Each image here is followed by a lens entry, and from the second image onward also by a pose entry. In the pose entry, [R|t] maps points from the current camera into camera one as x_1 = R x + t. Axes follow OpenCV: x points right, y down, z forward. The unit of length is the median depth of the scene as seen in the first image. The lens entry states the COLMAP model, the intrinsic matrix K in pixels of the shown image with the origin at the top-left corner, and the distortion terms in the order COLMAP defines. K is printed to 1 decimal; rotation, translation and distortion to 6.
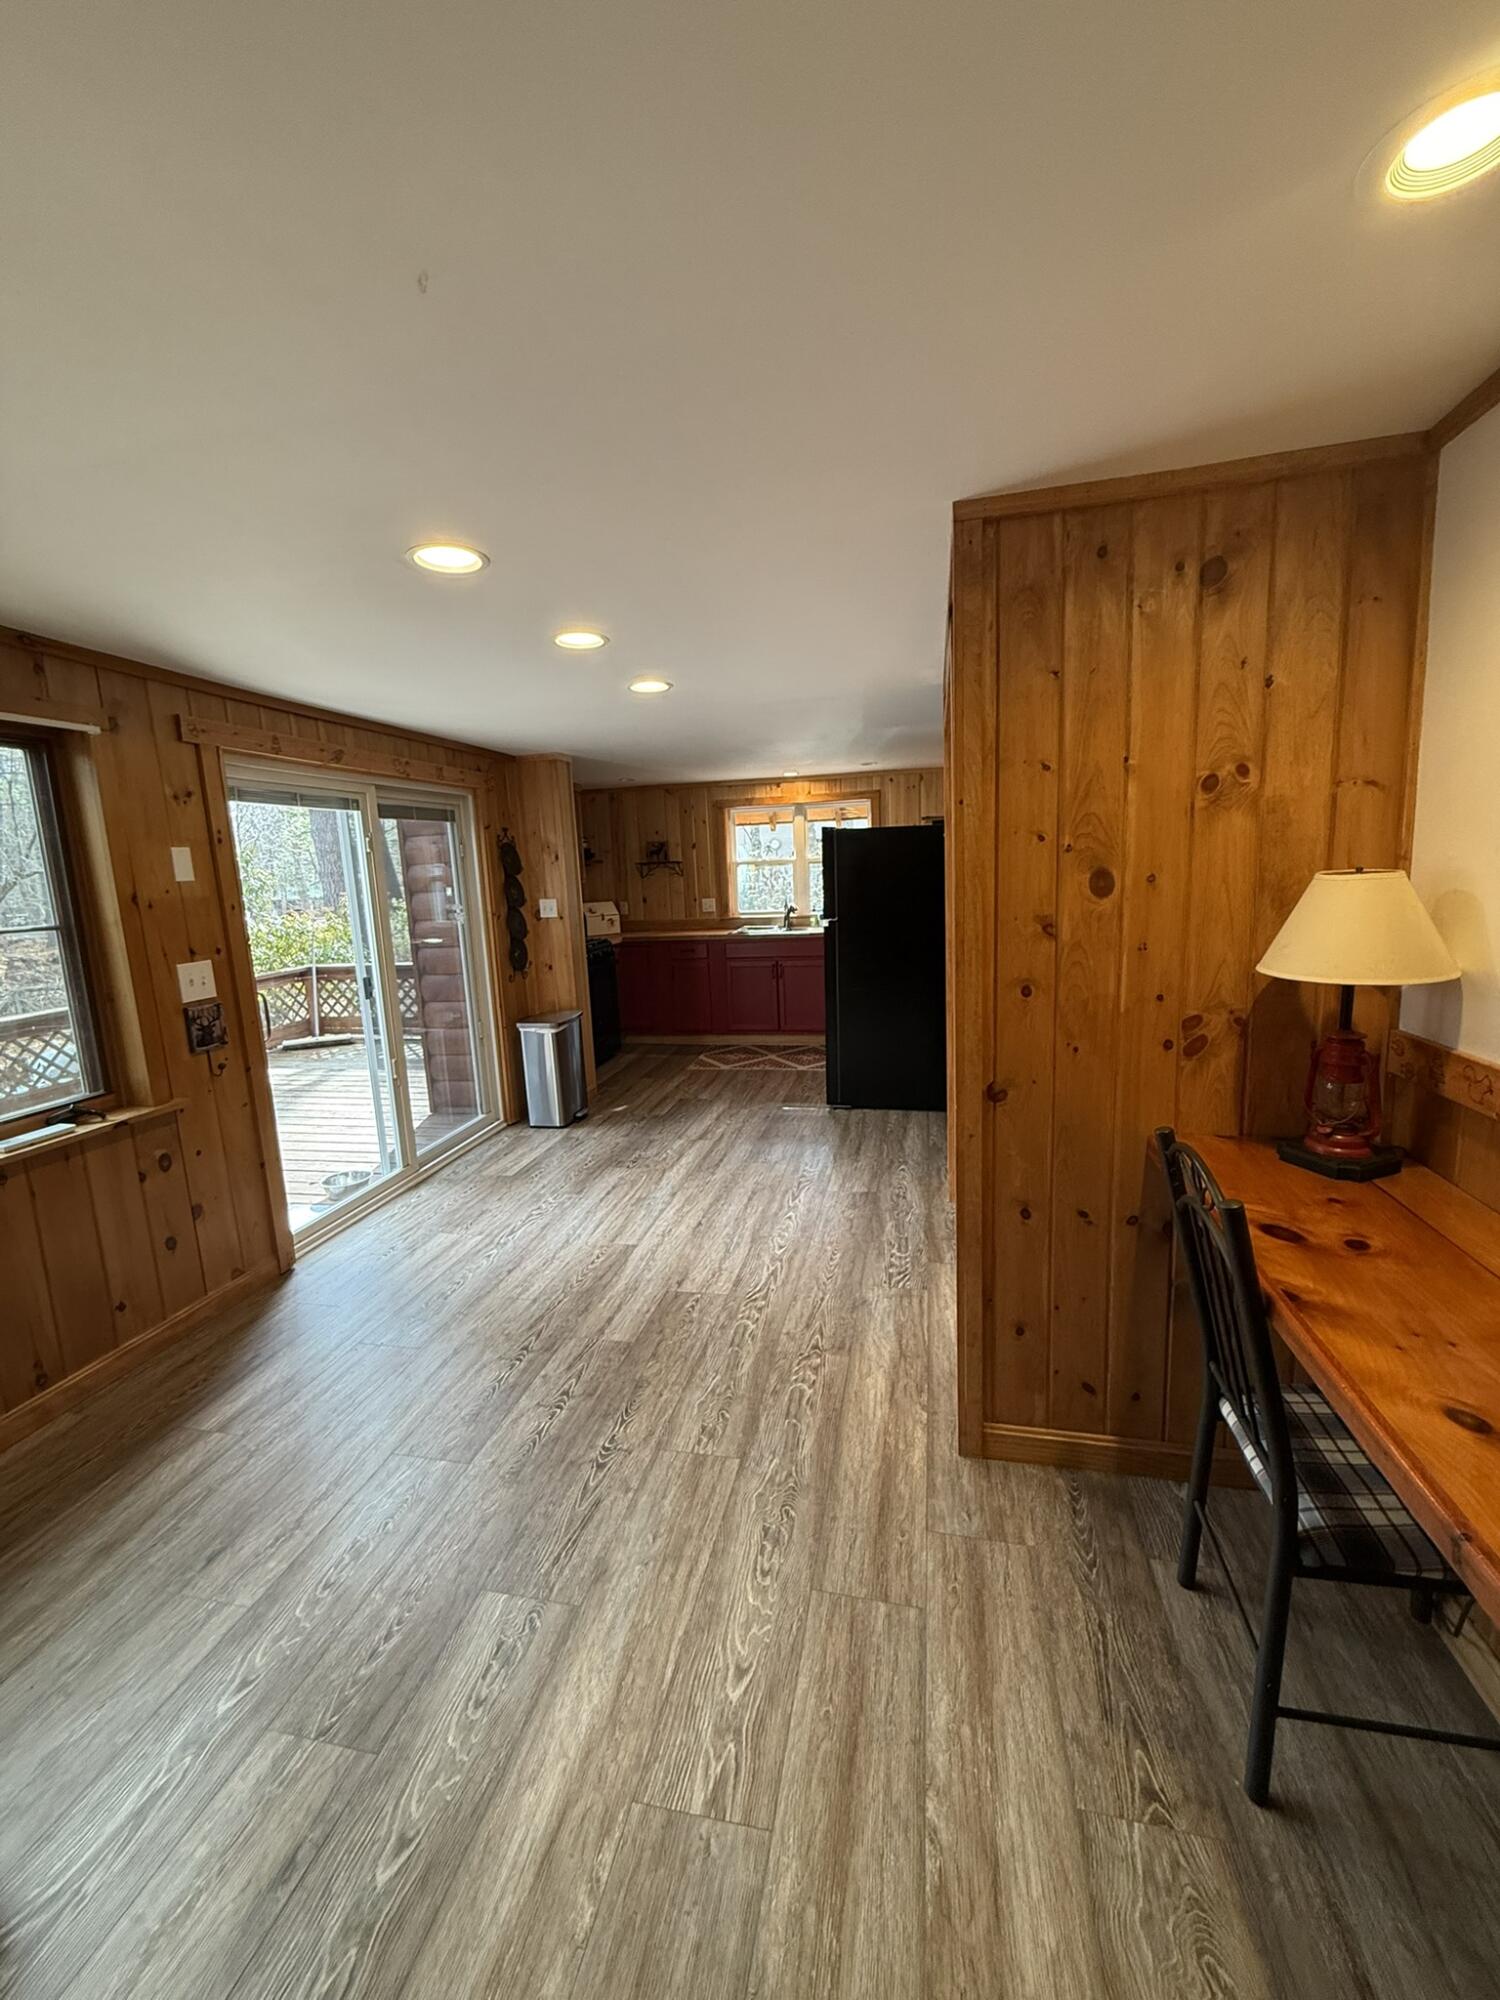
lens RADIAL K [[792.3, 0, 748.3], [0, 792.3, 996.2], [0, 0, 1]] dist [-0.001235, -0.000411]
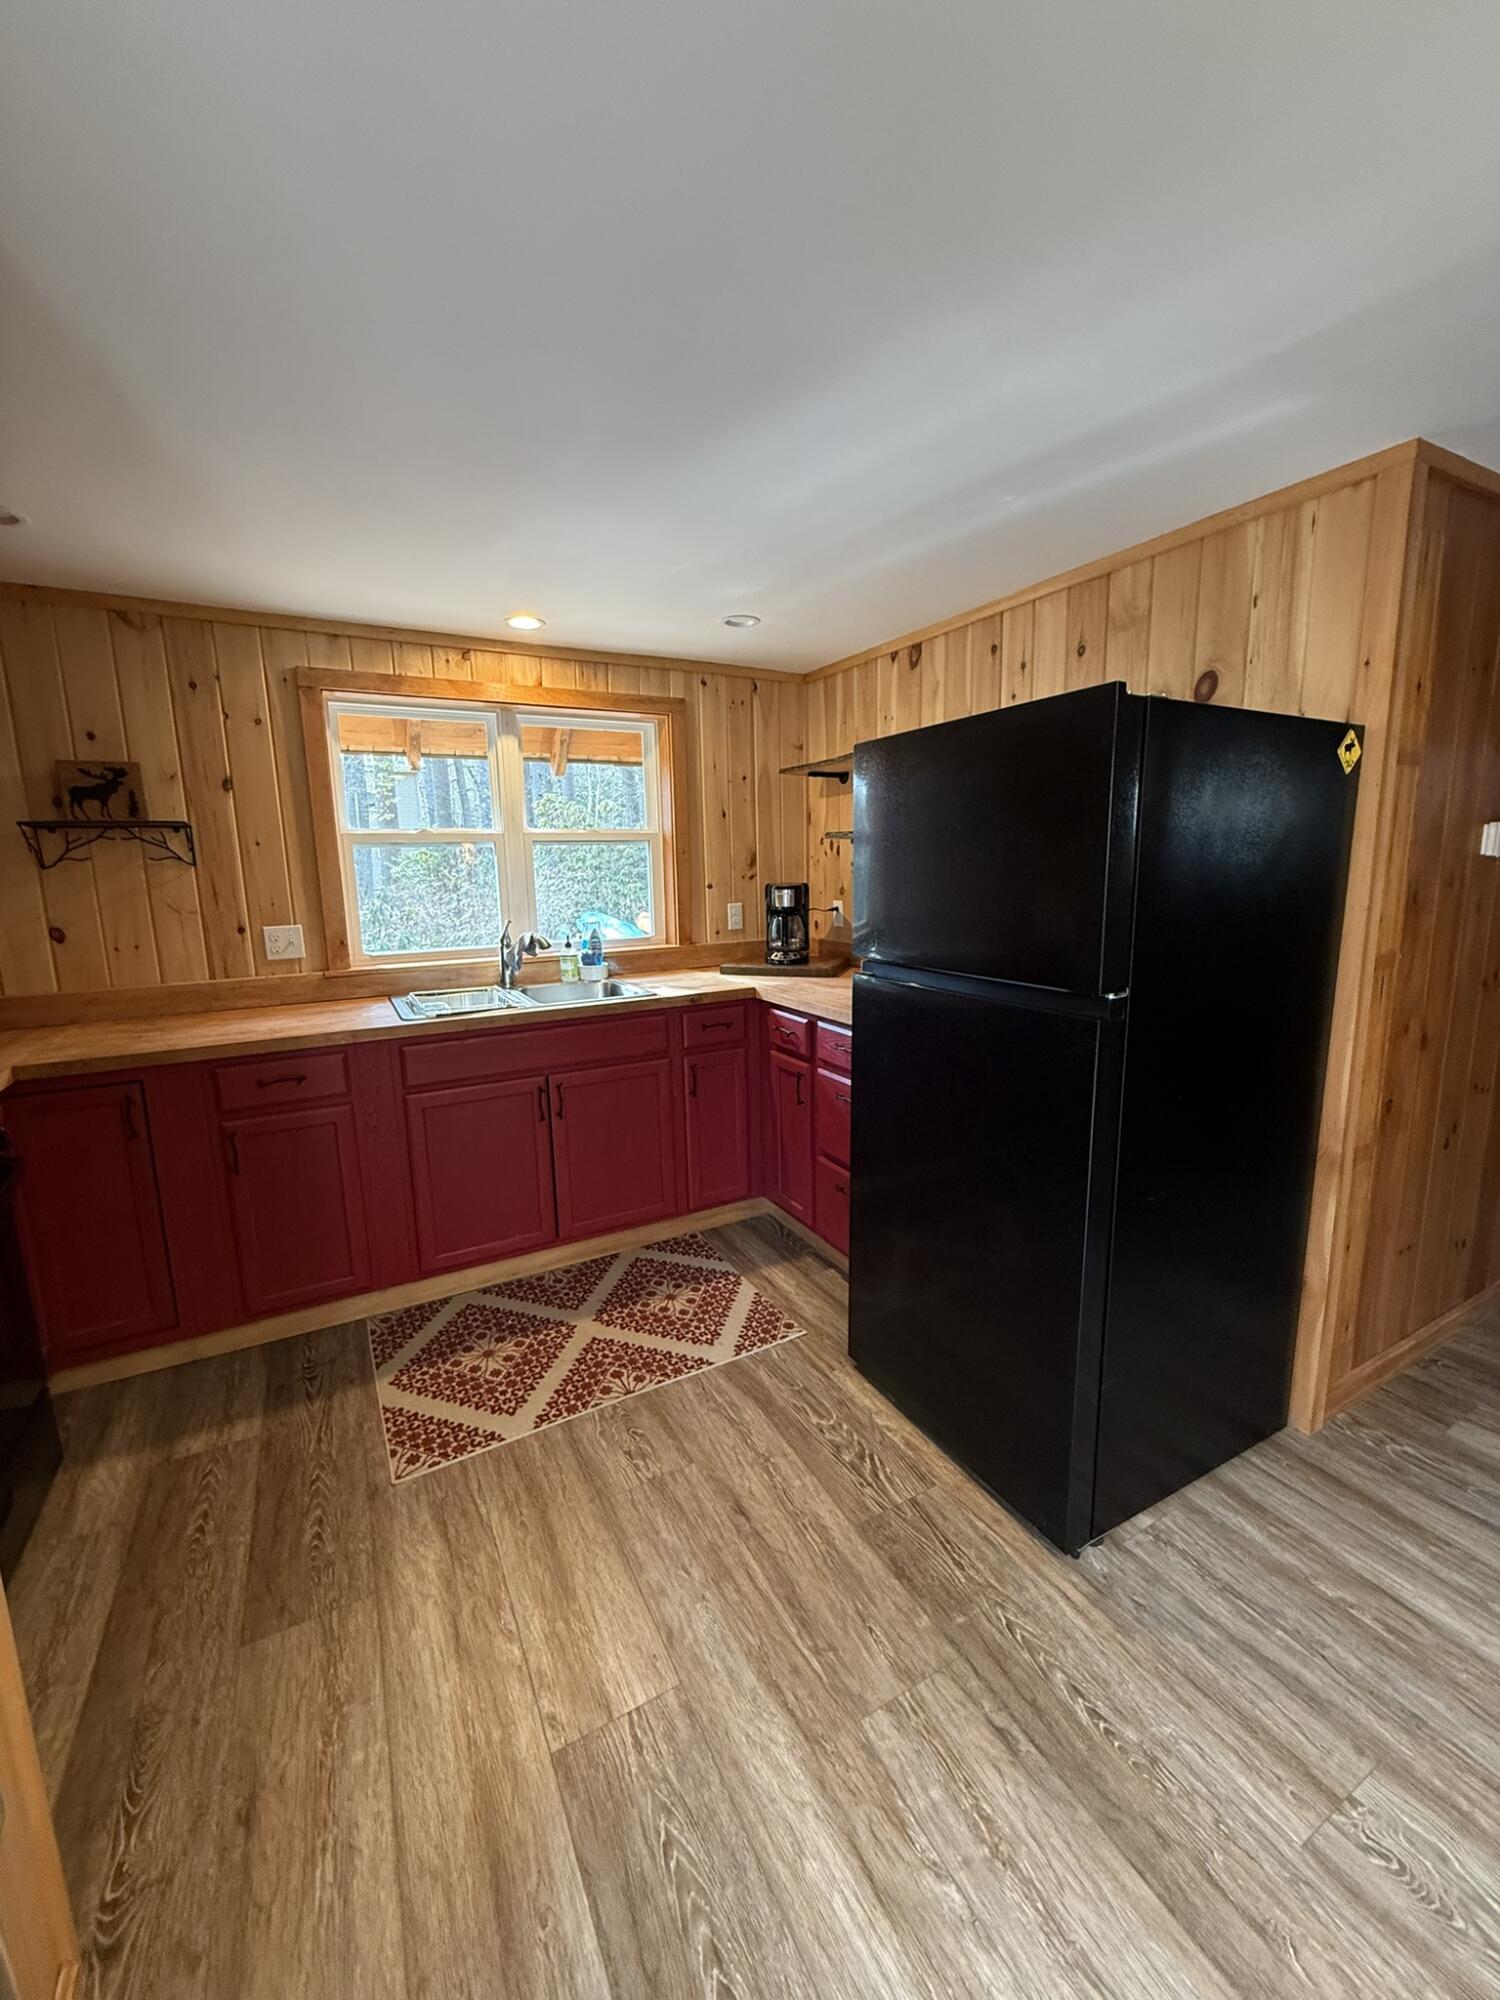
lens RADIAL K [[792.3, 0, 748.3], [0, 792.3, 996.2], [0, 0, 1]] dist [-0.001235, -0.000411]
pose [[0.755759, -0.083086, 0.649557, -0.135122], [0.090134, 0.995676, 0.022487, -0.078874], [-0.648617, 0.041553, 0.759980, 0.576863]]
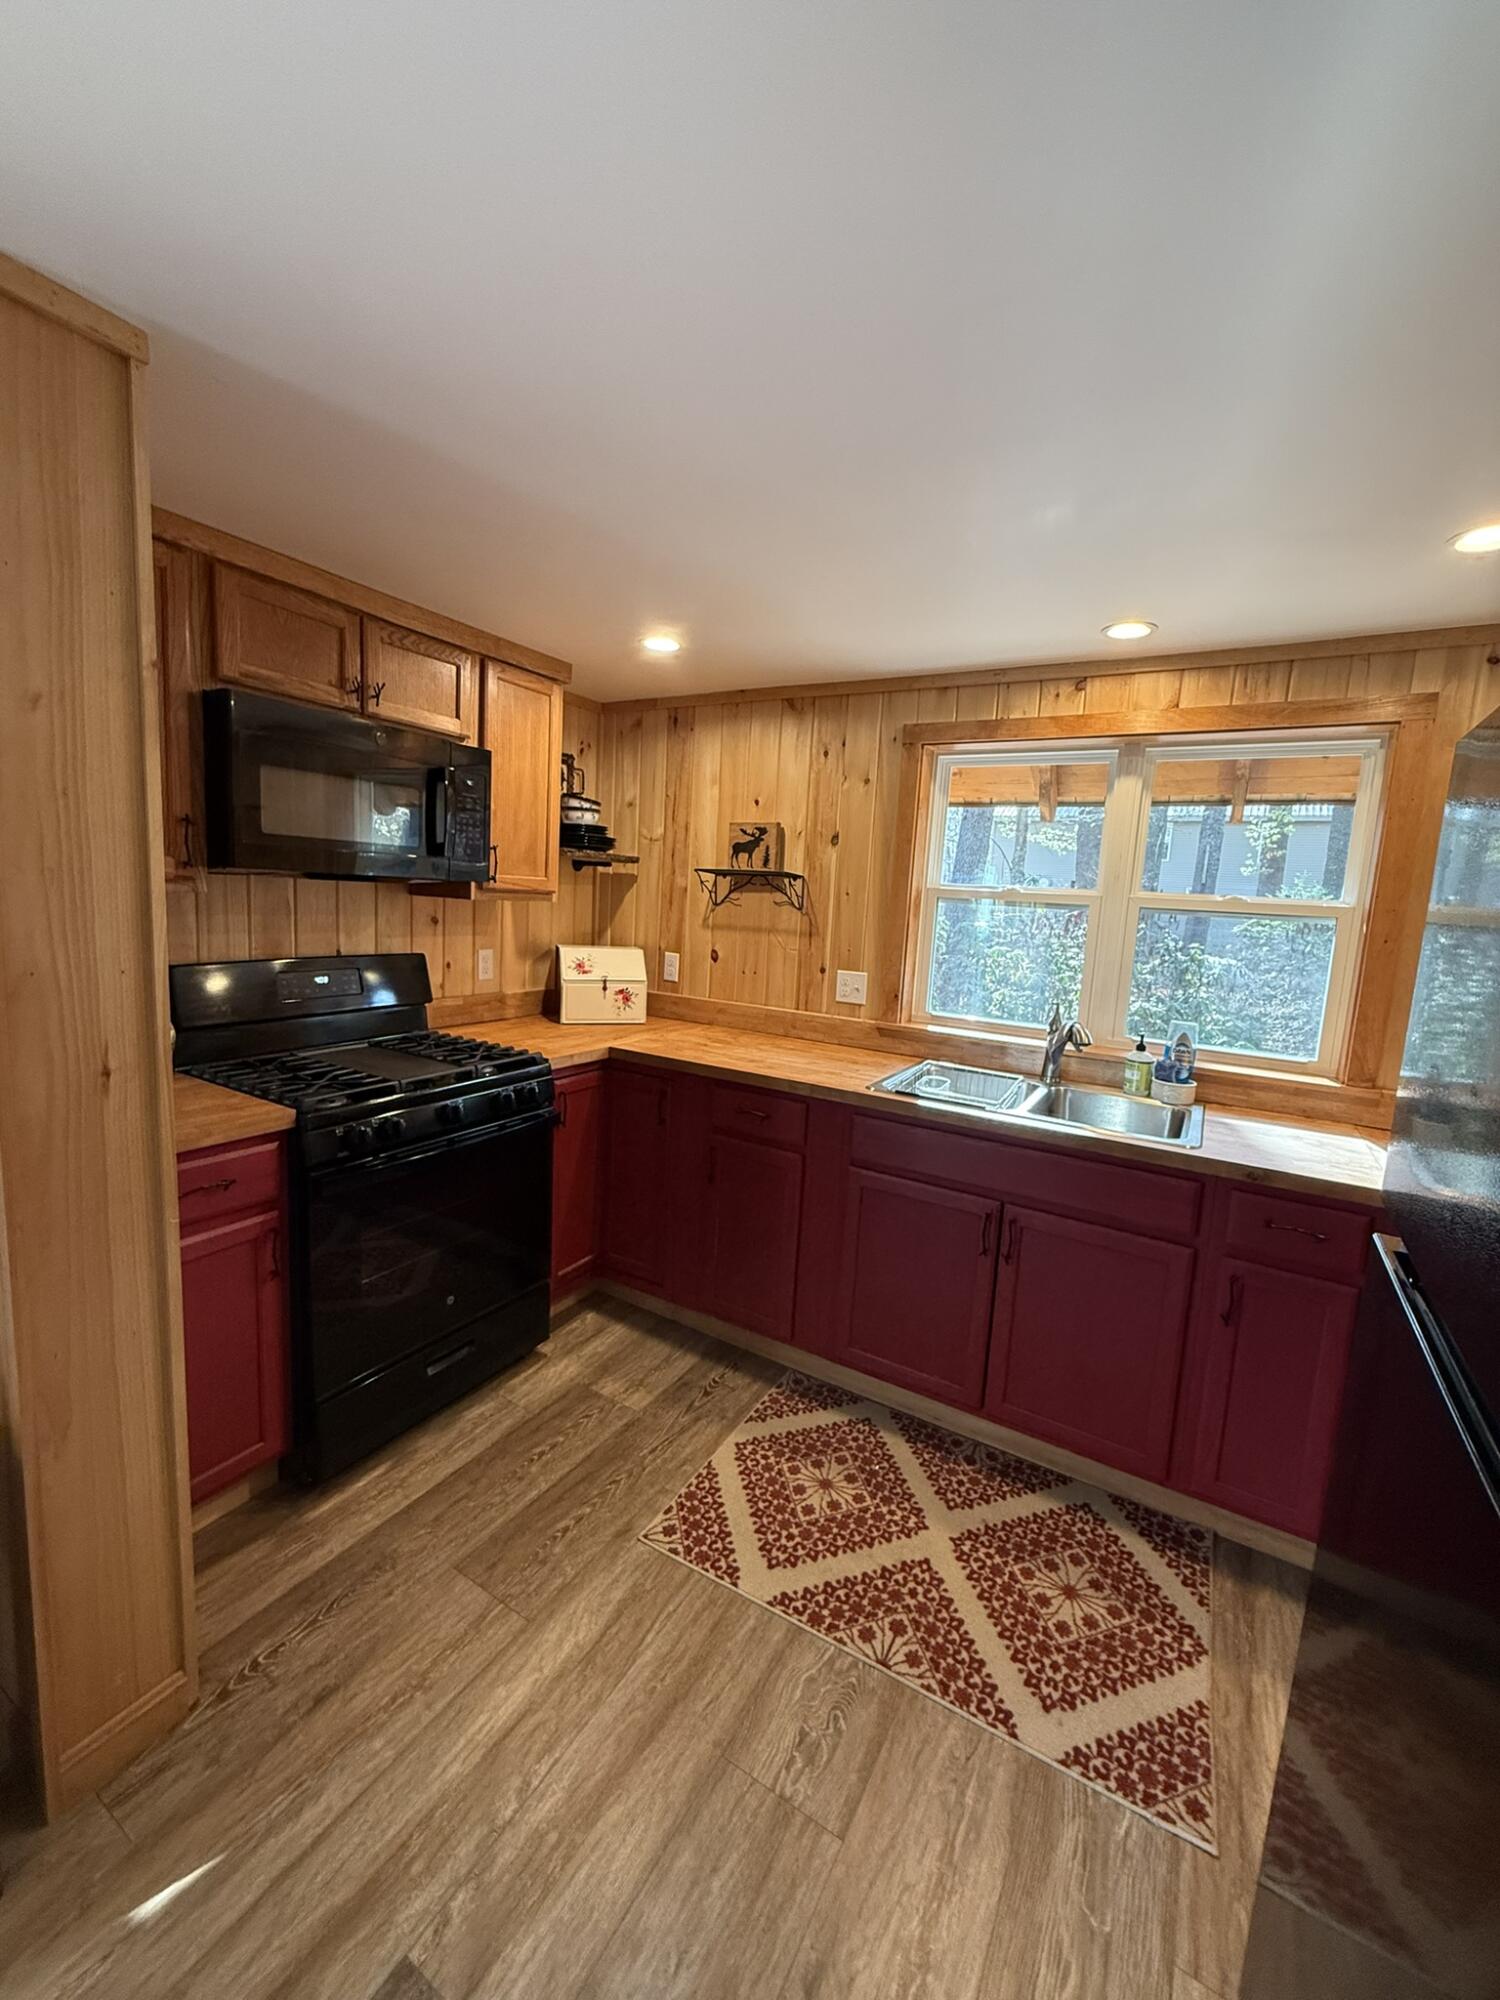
lens RADIAL K [[792.3, 0, 748.3], [0, 792.3, 996.2], [0, 0, 1]] dist [-0.001235, -0.000411]
pose [[0.945837, 0.135331, -0.295088, 0.020049], [-0.144446, 0.989470, -0.009204, -0.101188], [0.290735, 0.051330, 0.955426, 0.613094]]
